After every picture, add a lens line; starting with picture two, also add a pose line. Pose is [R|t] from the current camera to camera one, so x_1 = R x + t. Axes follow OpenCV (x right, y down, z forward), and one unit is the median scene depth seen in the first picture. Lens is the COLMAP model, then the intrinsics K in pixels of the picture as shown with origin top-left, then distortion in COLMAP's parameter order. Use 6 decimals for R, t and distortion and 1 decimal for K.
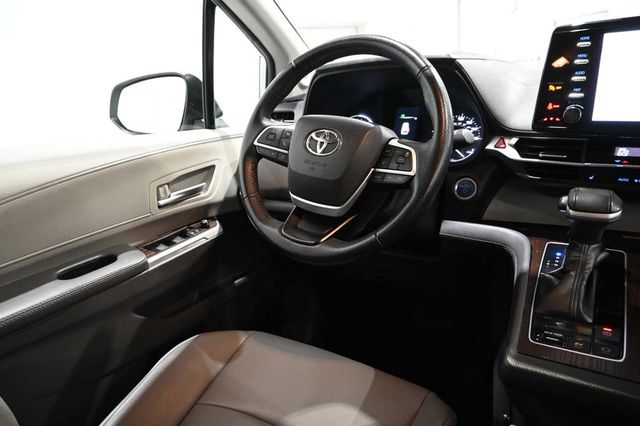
lens RADIAL K [[436.0, 0, 318.6], [0, 436.0, 209.4], [0, 0, 1]] dist [-0.008098, 0.004547]
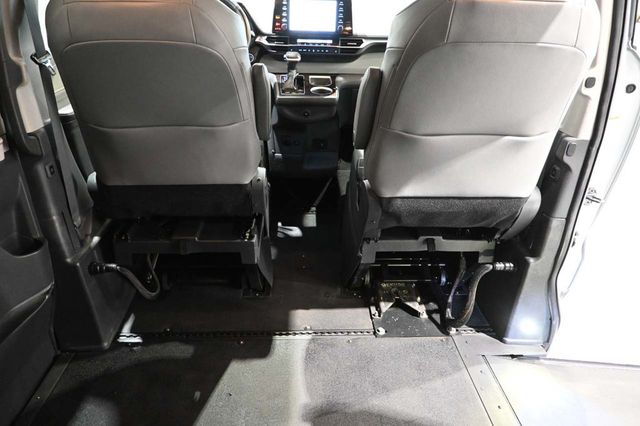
lens RADIAL K [[436.0, 0, 320.3], [0, 436.0, 209.3], [0, 0, 1]] dist [-0.008098, 0.004547]
pose [[0.807133, -0.176933, 0.563233, -1.079299], [0.095297, 0.980569, 0.171471, 0.499404], [-0.582628, -0.084725, 0.808311, -1.606293]]
